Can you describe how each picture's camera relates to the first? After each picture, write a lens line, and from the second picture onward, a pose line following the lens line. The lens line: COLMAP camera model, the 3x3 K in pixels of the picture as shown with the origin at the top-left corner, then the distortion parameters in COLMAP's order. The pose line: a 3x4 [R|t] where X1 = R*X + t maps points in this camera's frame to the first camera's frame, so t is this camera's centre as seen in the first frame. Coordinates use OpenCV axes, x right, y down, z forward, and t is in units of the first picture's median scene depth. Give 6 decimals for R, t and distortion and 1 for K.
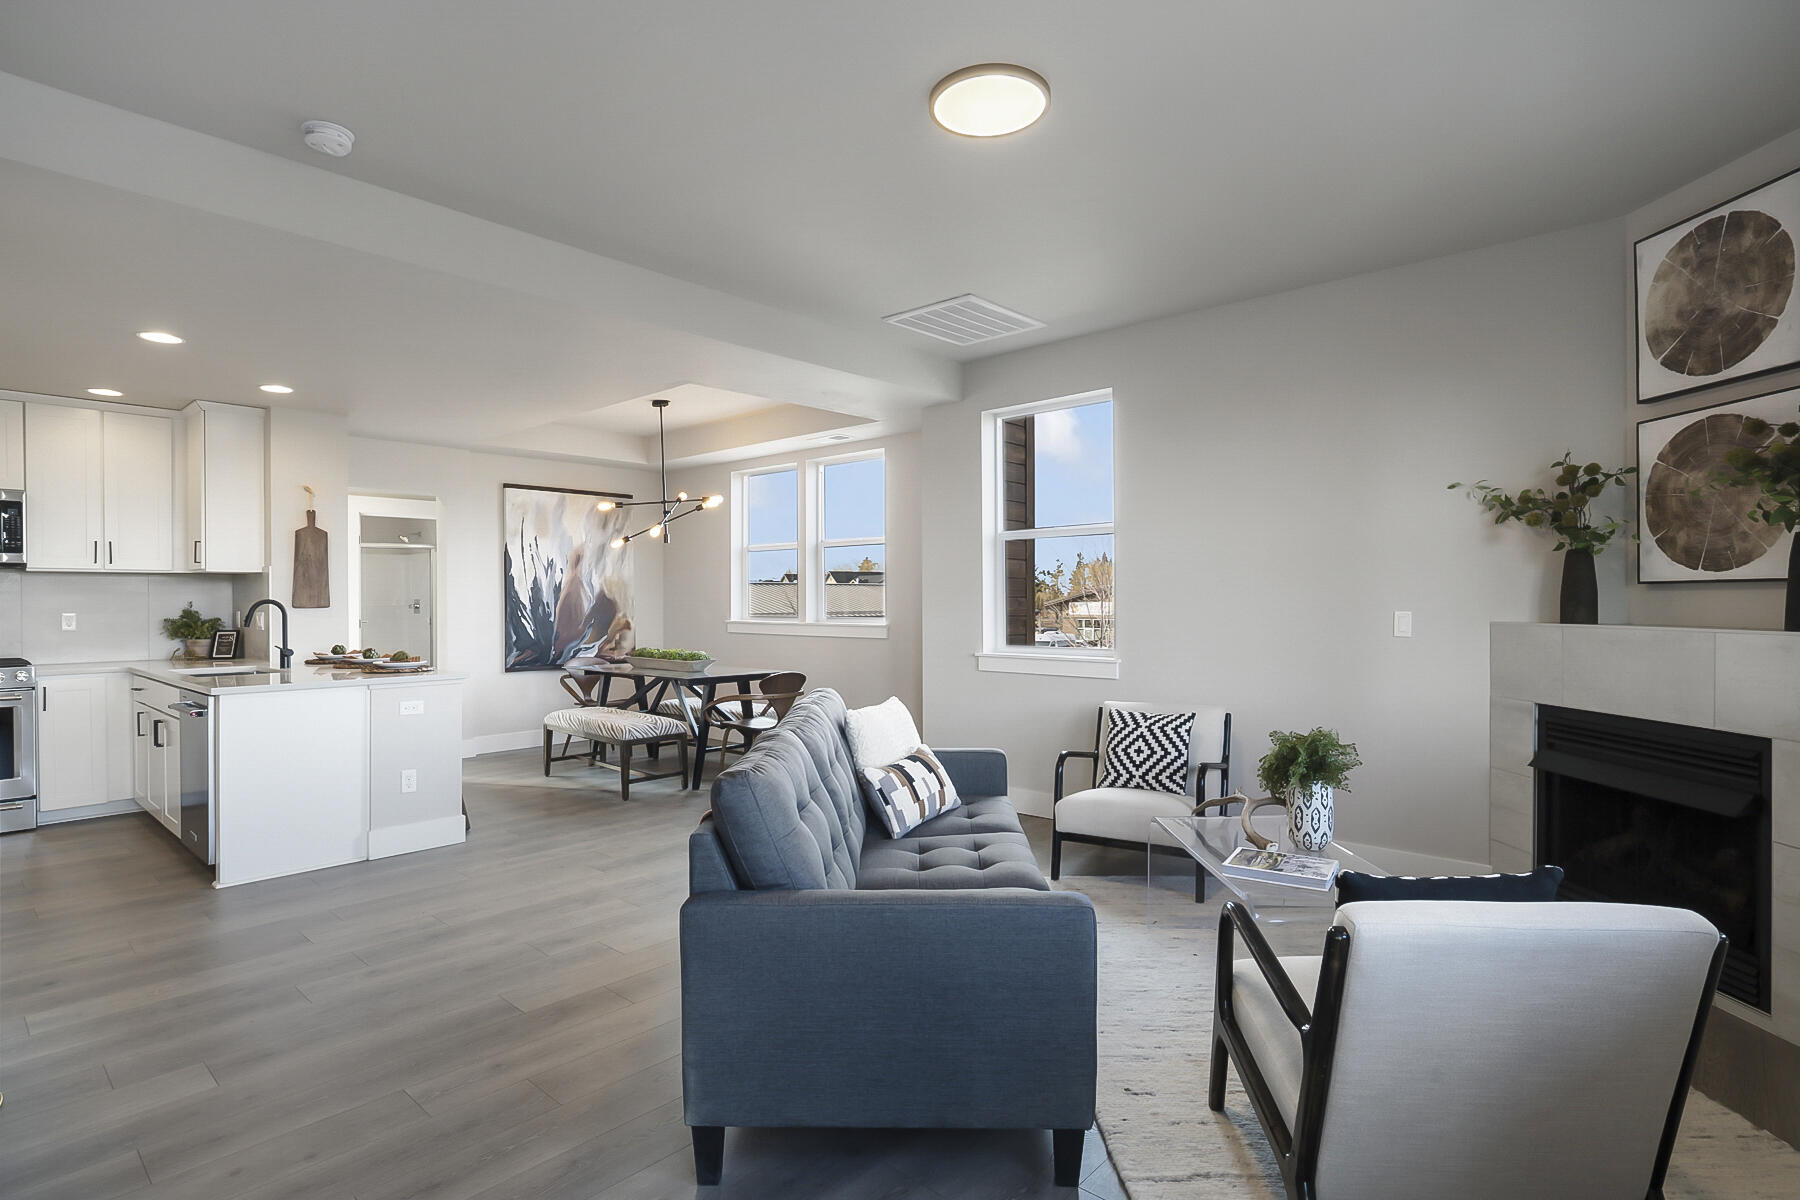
lens RADIAL K [[904.1, 0, 905.5], [0, 904.1, 602.0], [0, 0, 1]] dist [-0.022259, 0.007146]
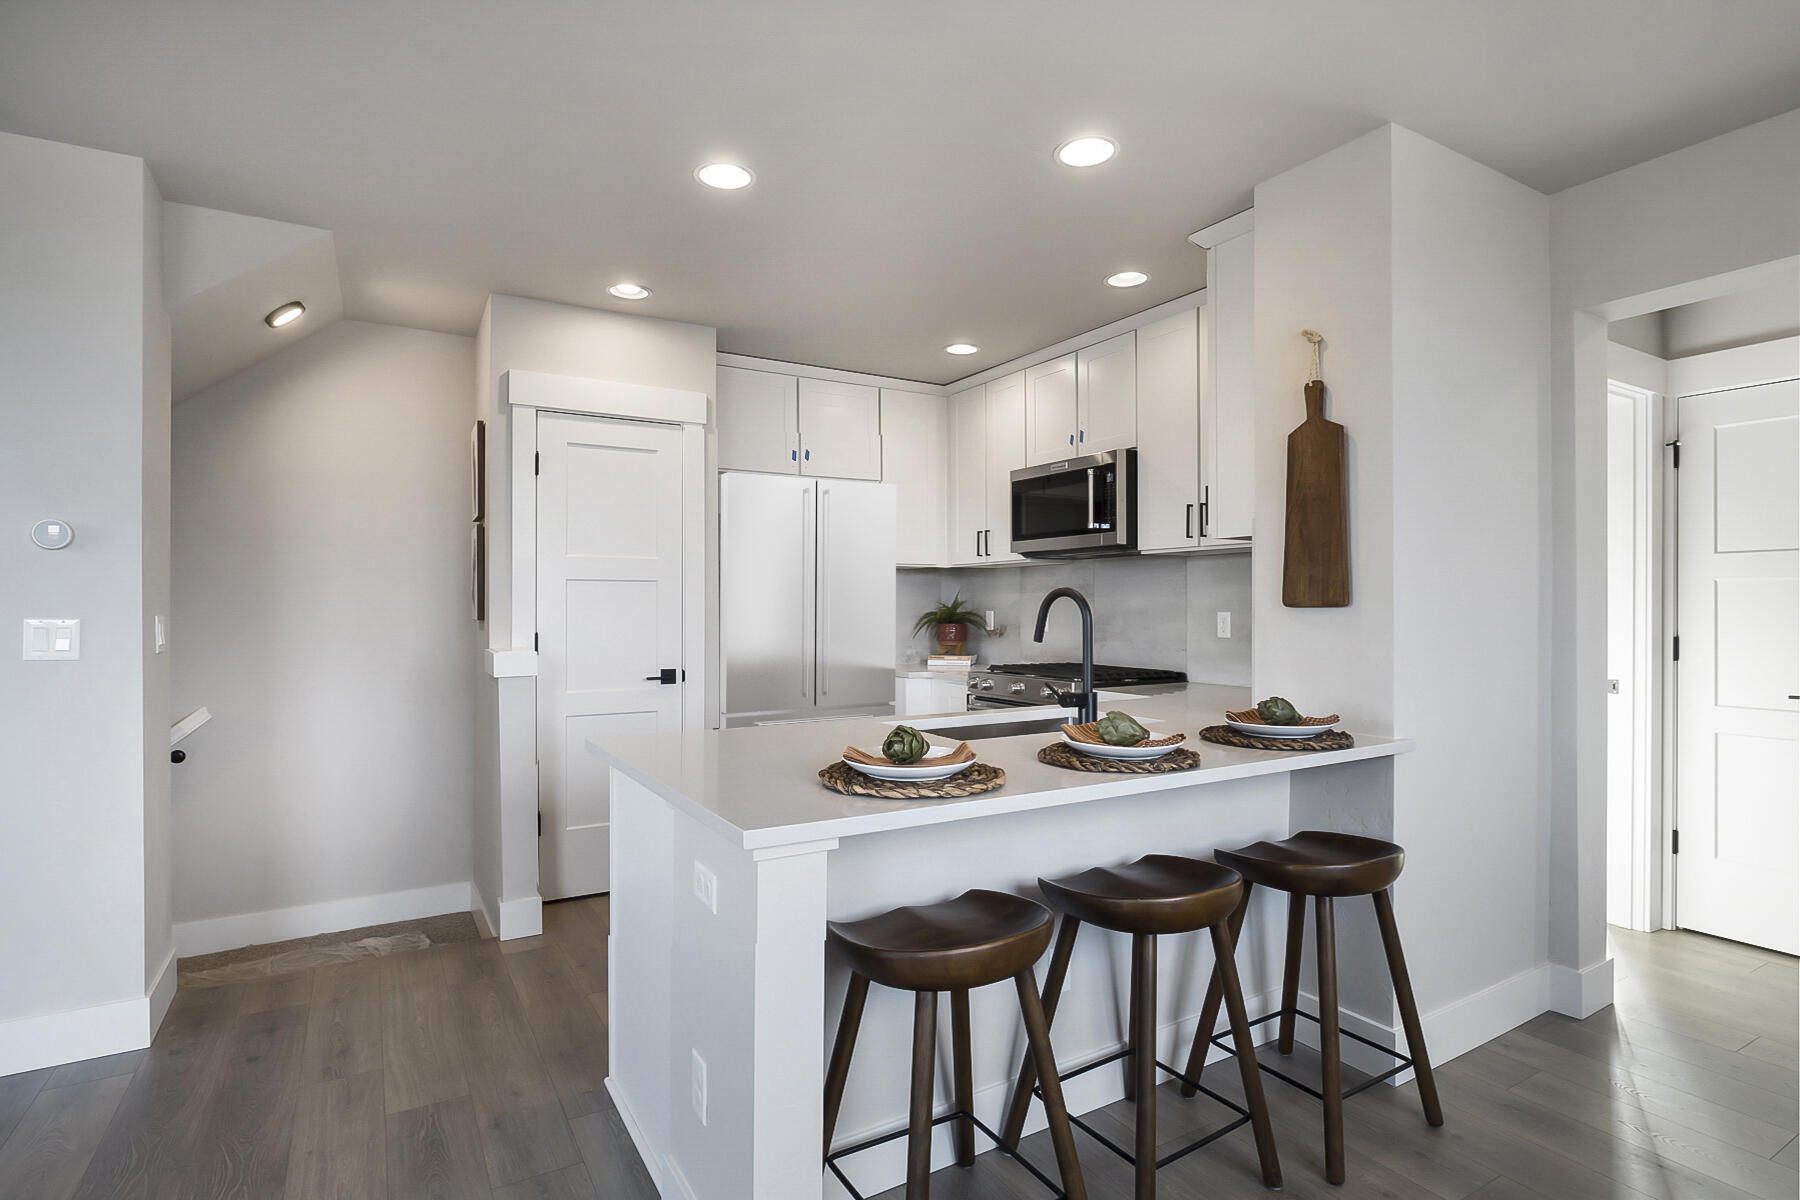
lens RADIAL K [[904.1, 0, 902.8], [0, 904.1, 607.7], [0, 0, 1]] dist [-0.022259, 0.007146]
pose [[-0.294249, 0.004572, -0.955718, -0.184469], [-0.001700, 0.999984, 0.005308, 0.004804], [0.955727, 0.003187, -0.294237, 0.929616]]
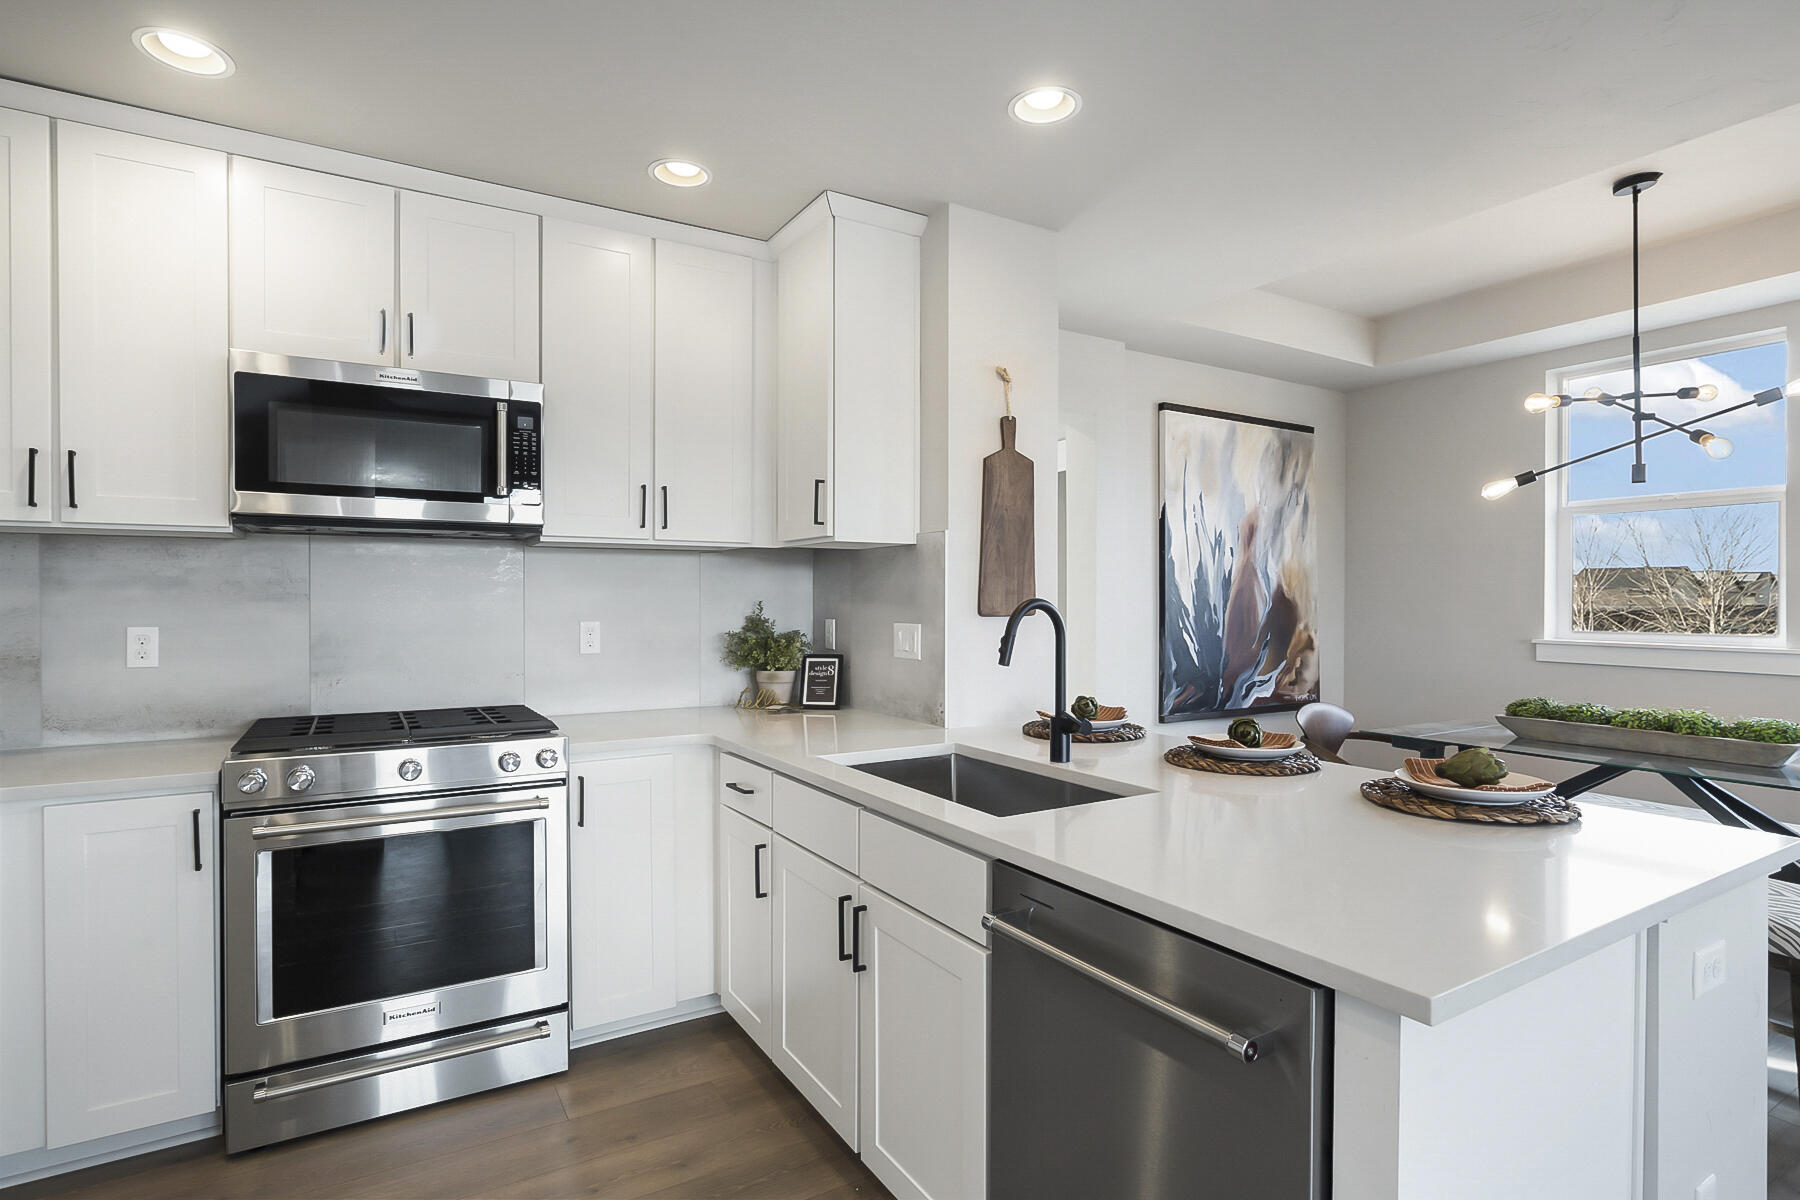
lens RADIAL K [[904.1, 0, 900.6], [0, 904.1, 605.6], [0, 0, 1]] dist [-0.022259, 0.007146]
pose [[0.954748, 0.005792, -0.297359, -0.567169], [-0.004569, 0.999978, 0.004808, -0.001414], [0.297381, -0.003232, 0.954754, 0.505577]]
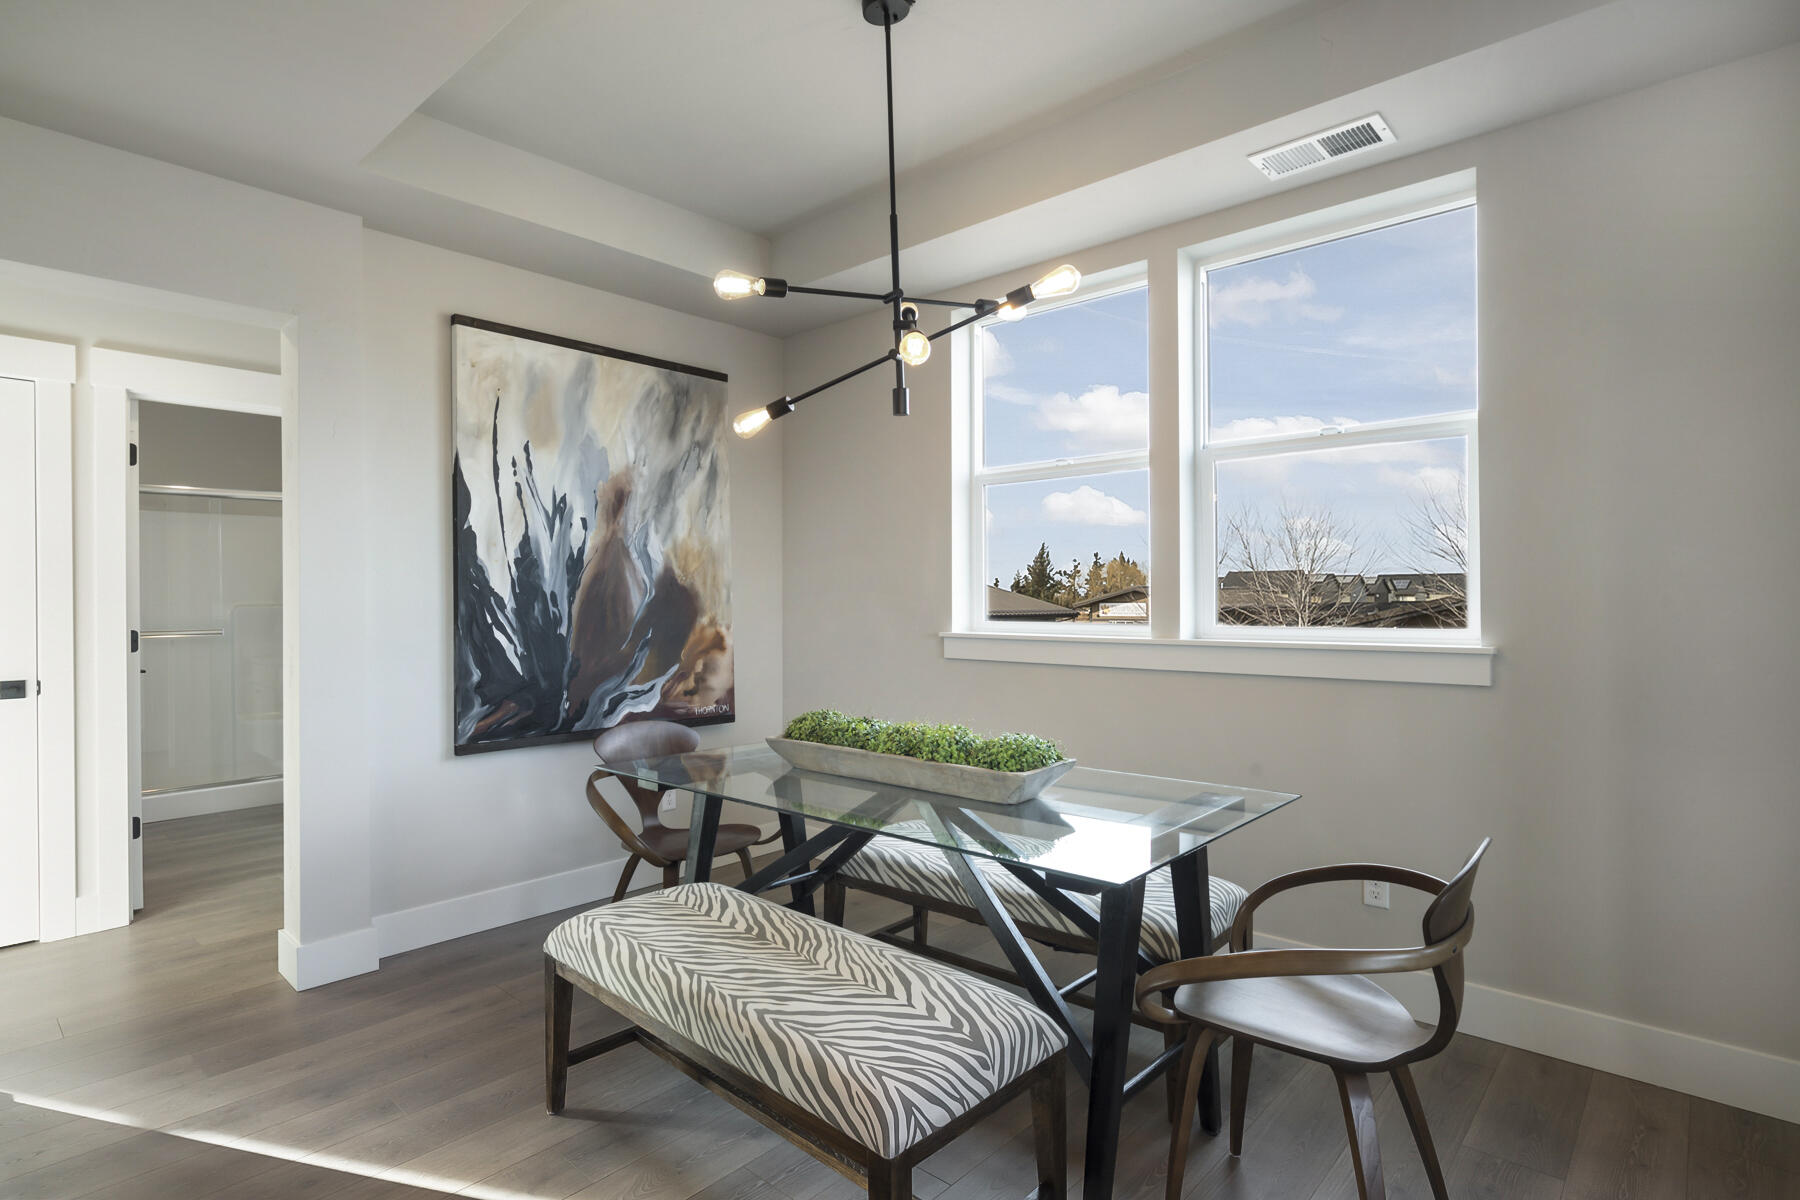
lens RADIAL K [[904.1, 0, 906.5], [0, 904.1, 602.5], [0, 0, 1]] dist [-0.022259, 0.007146]
pose [[0.999998, -0.001740, 0.000091, -0.301994], [0.001740, 0.999997, -0.001533, 0.008256], [-0.000088, 0.001534, 0.999999, 0.752066]]
